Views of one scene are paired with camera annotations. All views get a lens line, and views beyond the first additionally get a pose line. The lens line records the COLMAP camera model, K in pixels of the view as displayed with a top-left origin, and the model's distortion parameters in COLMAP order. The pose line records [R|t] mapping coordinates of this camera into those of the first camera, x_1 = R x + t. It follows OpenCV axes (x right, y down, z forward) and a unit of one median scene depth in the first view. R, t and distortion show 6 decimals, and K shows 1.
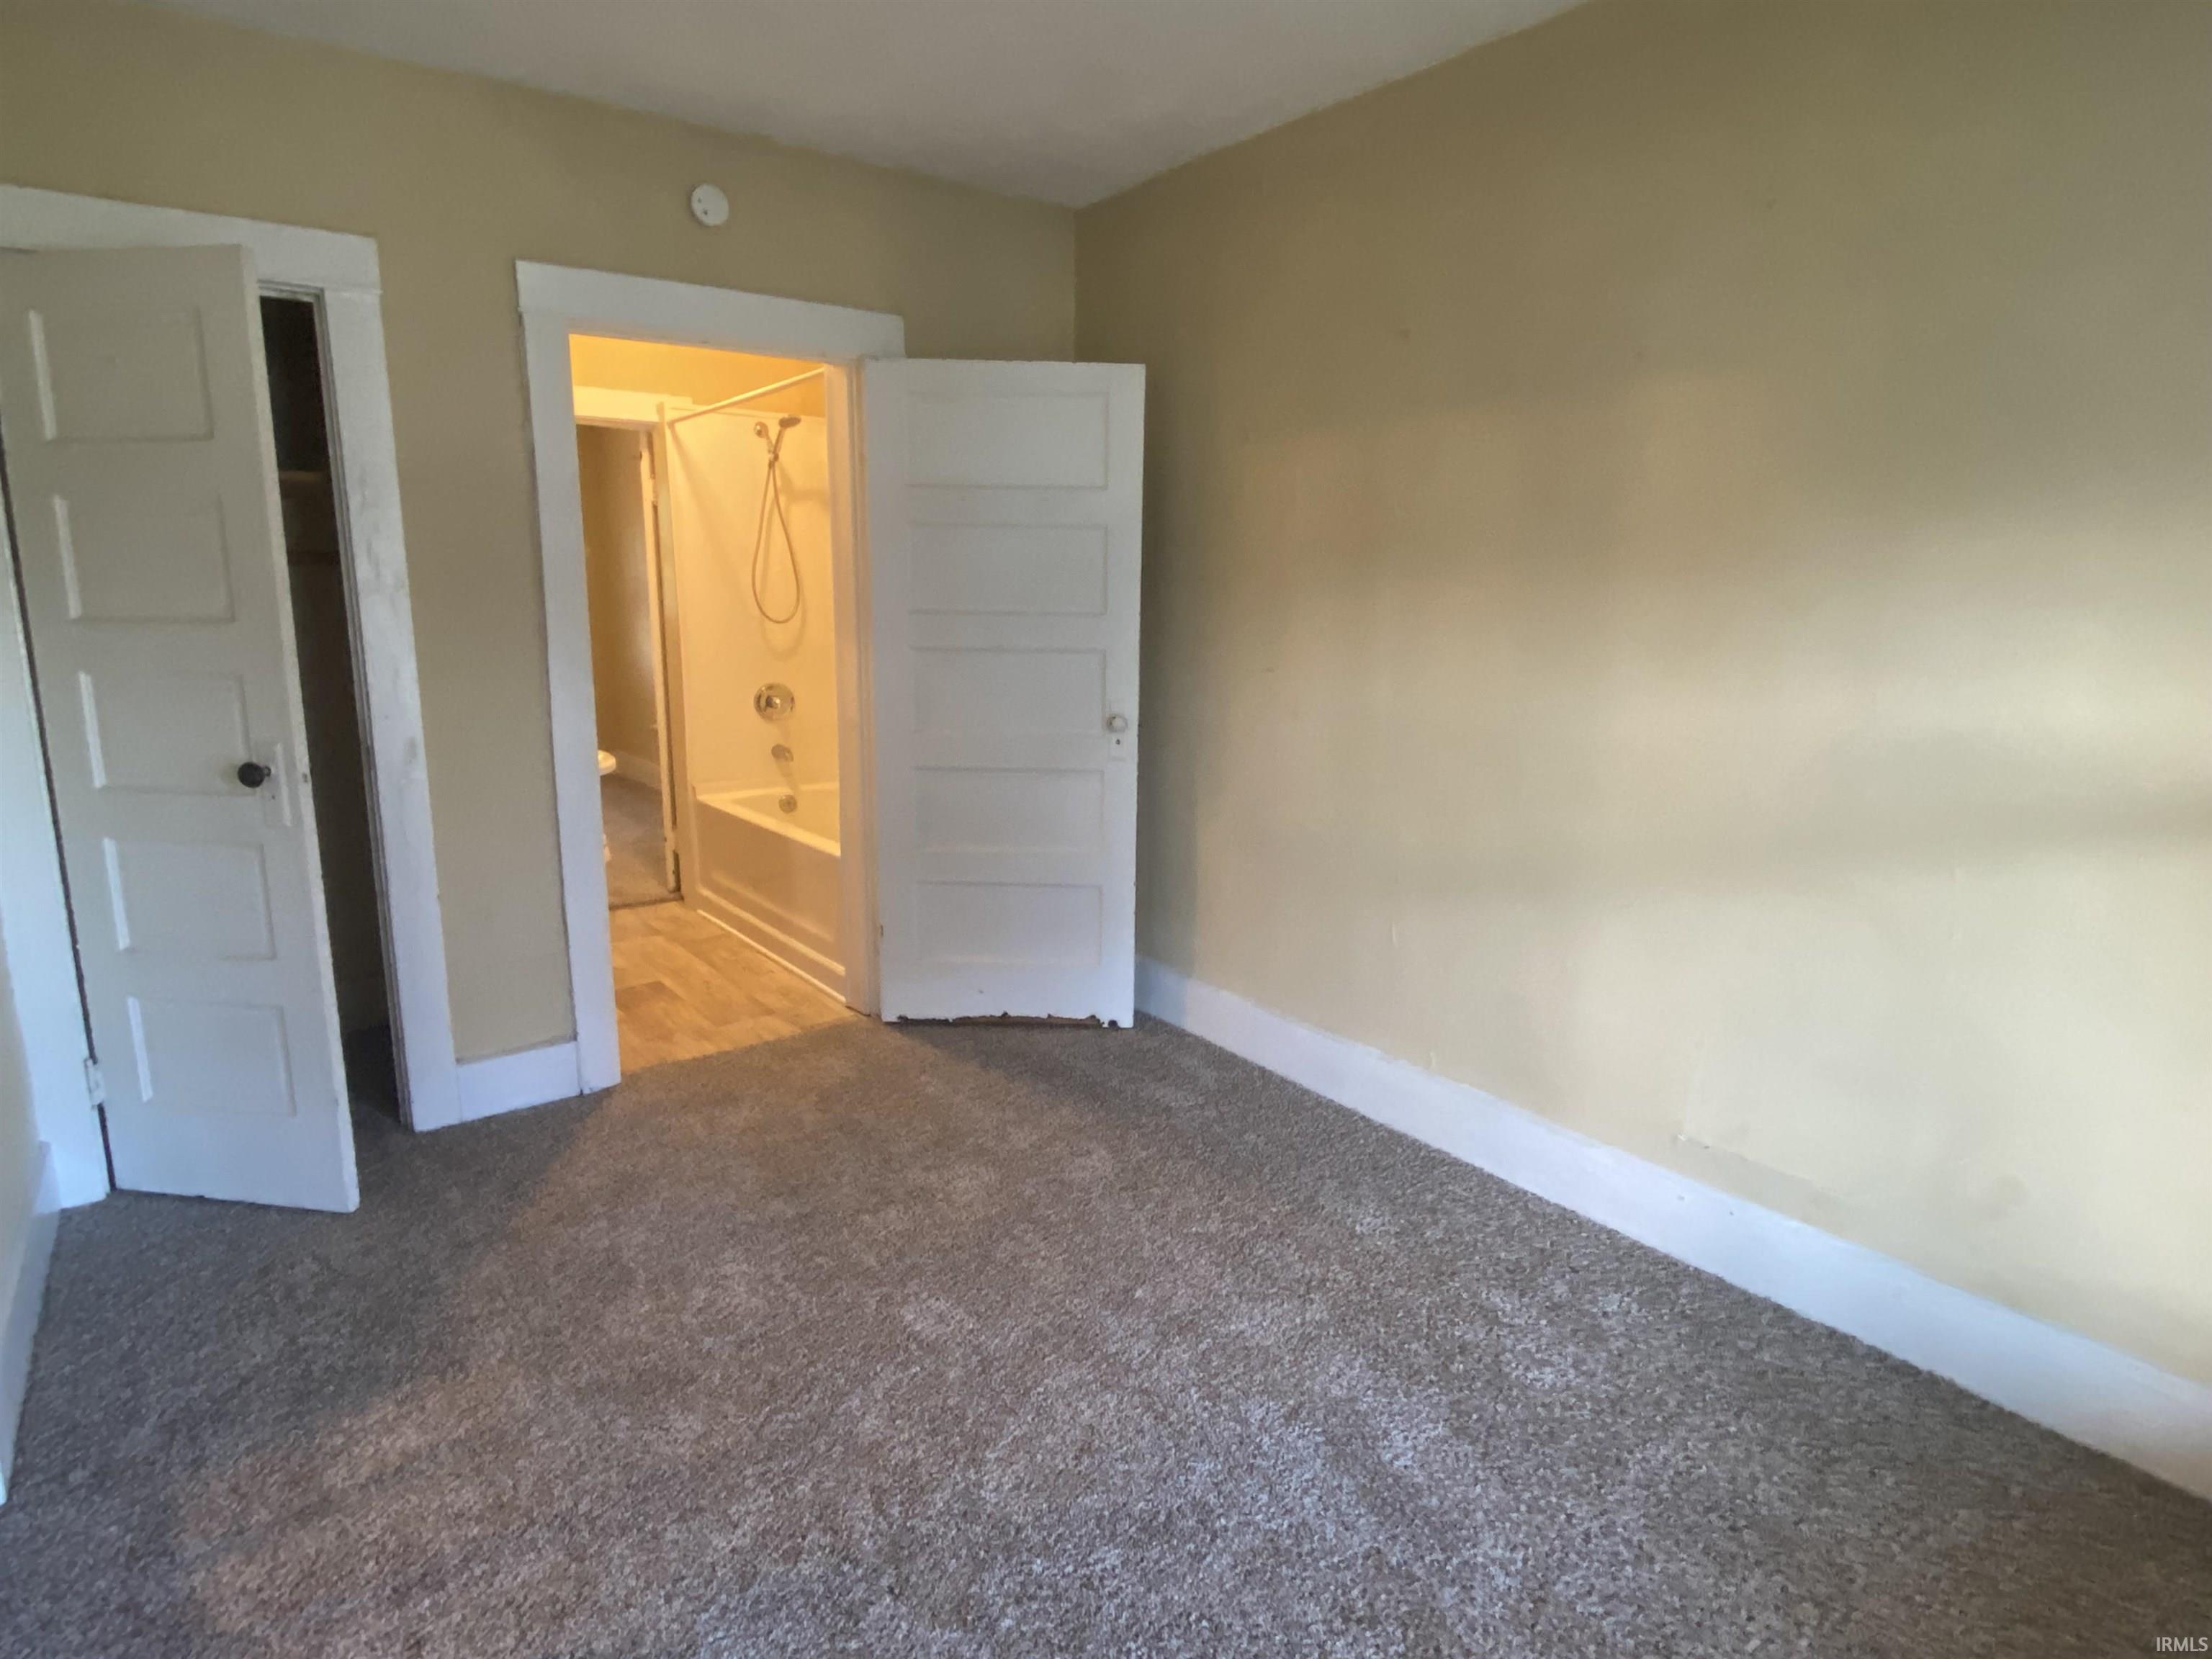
lens RADIAL K [[1216.1, 0, 1128.8], [0, 1216.1, 806.8], [0, 0, 1]] dist [0.004177, -0.000802]
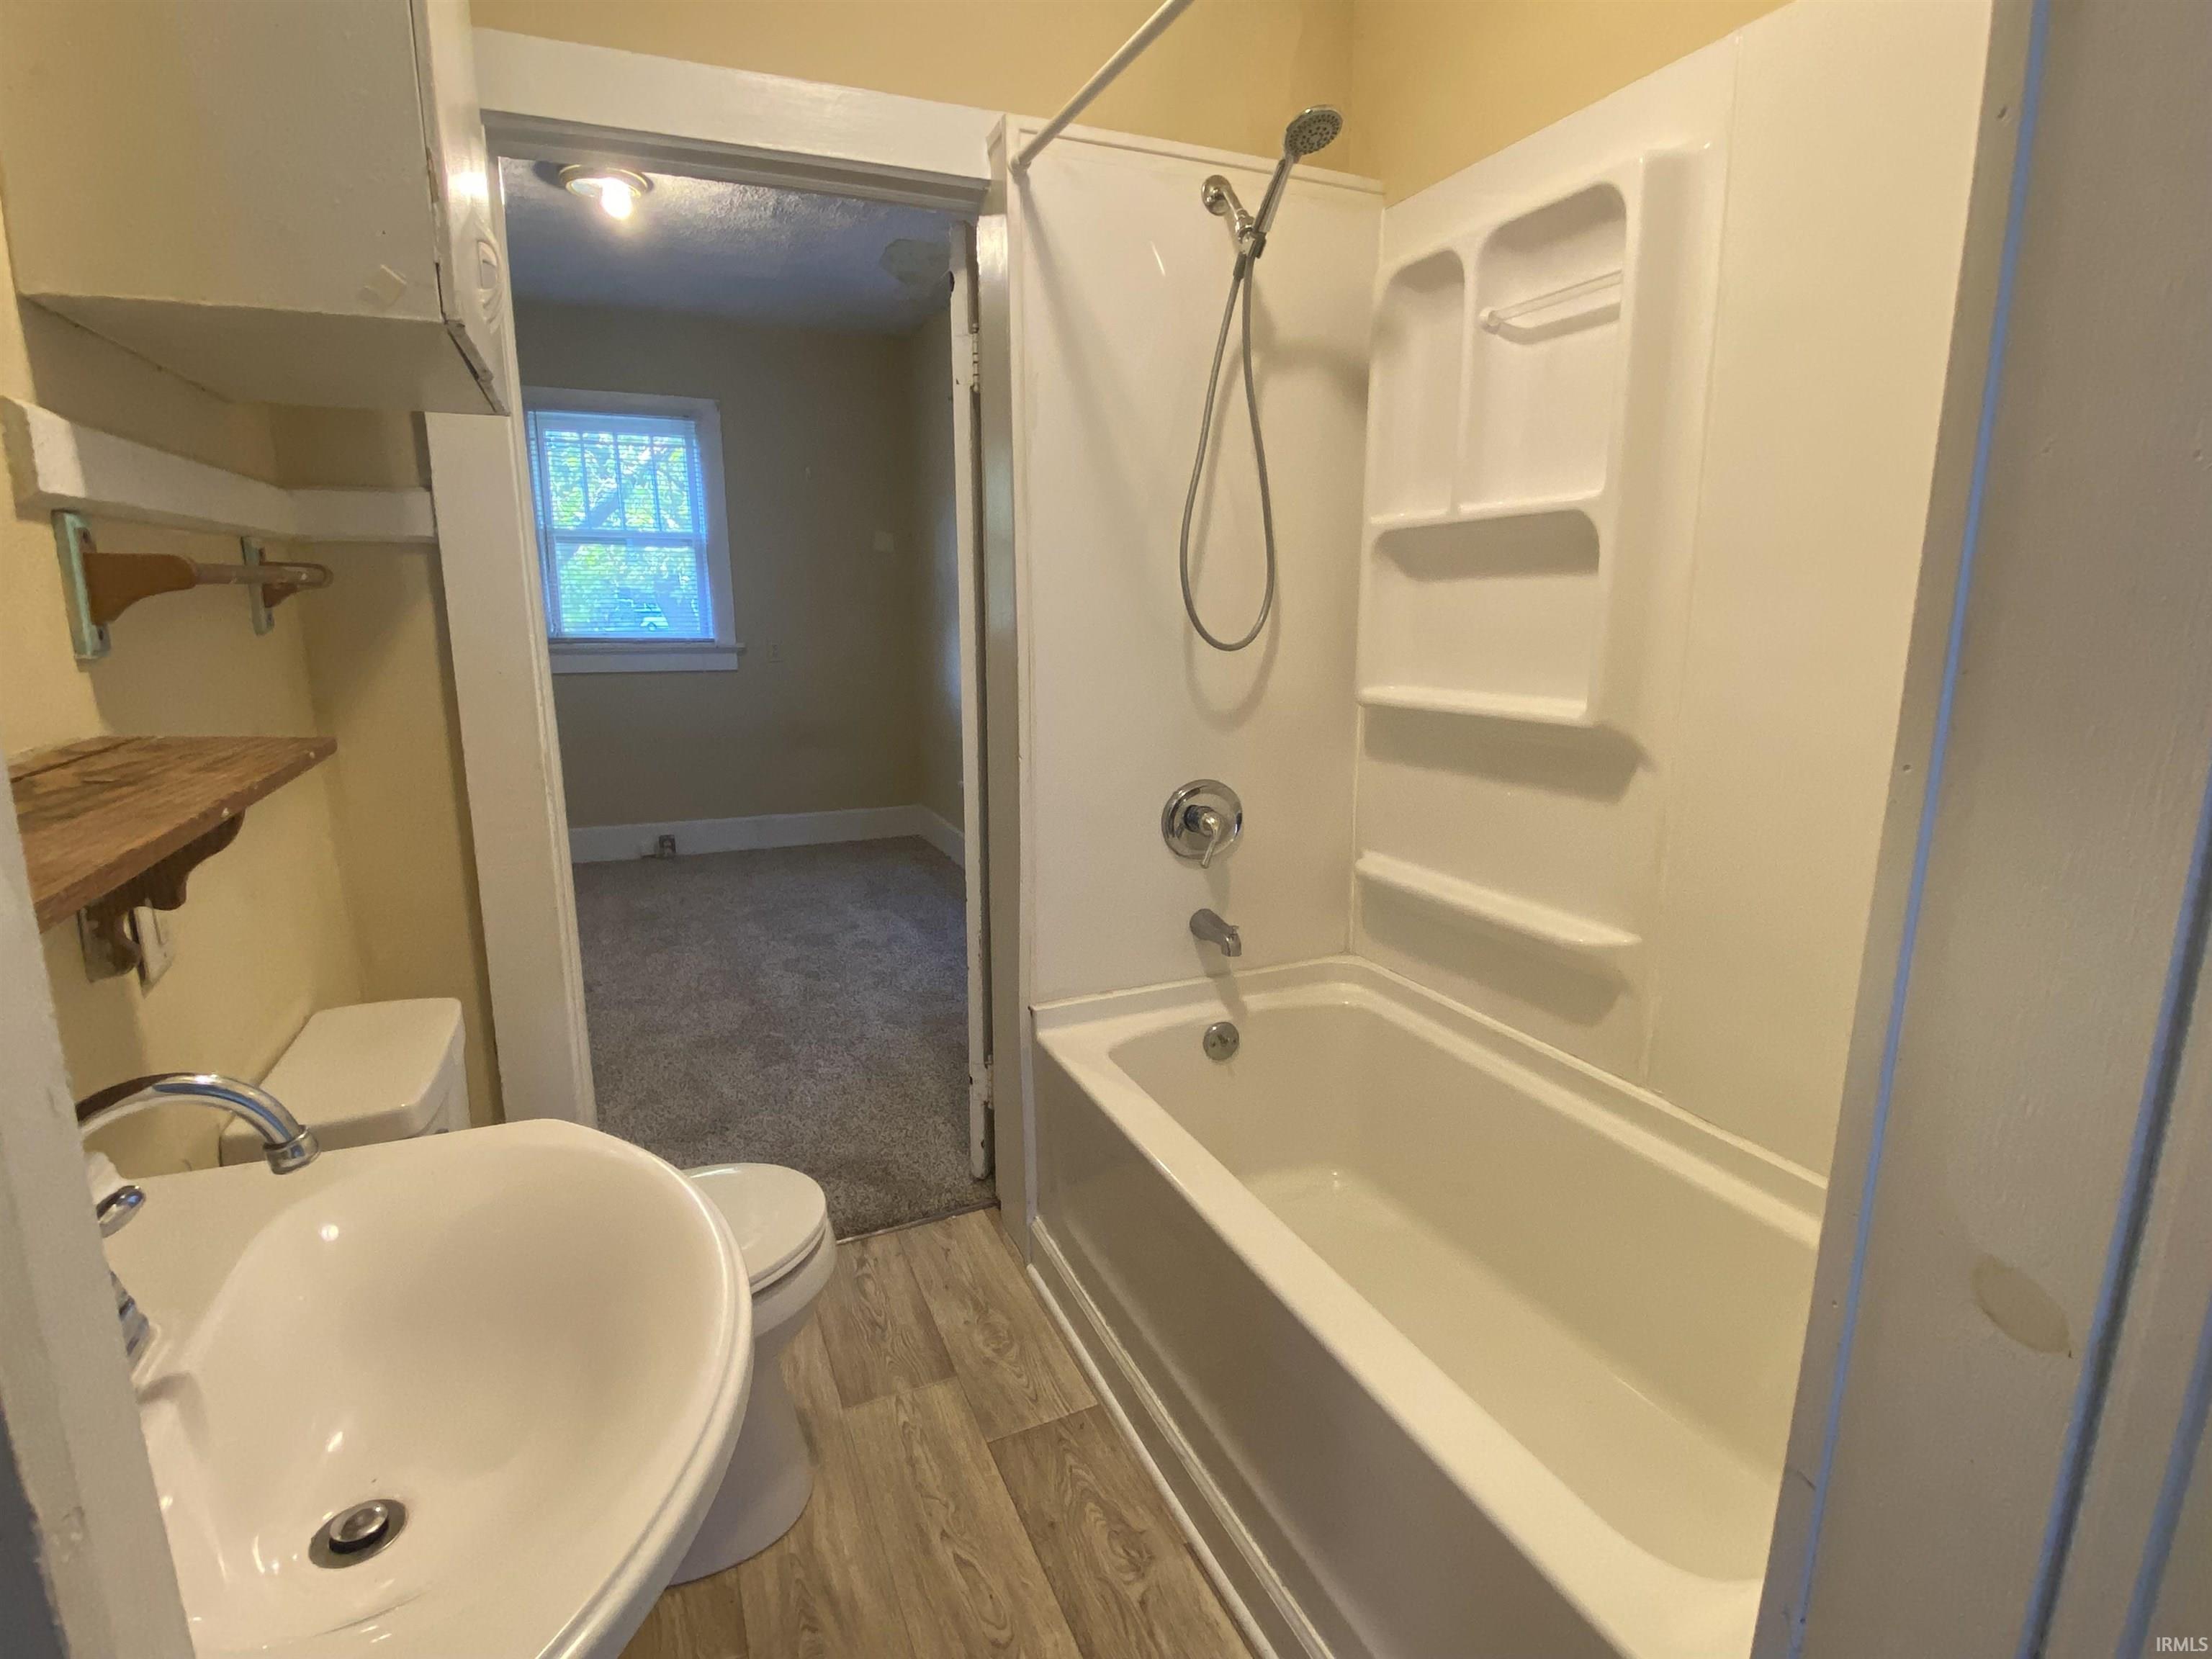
lens RADIAL K [[1108.6, 0, 1118.0], [0, 1108.6, 839.4], [0, 0, 1]] dist [0.022706, -0.005709]
pose [[0.971926, 0.047974, -0.230345, -0.226137], [-0.041744, 0.998621, 0.031849, -0.091900], [0.231555, -0.021340, 0.972588, 0.584287]]
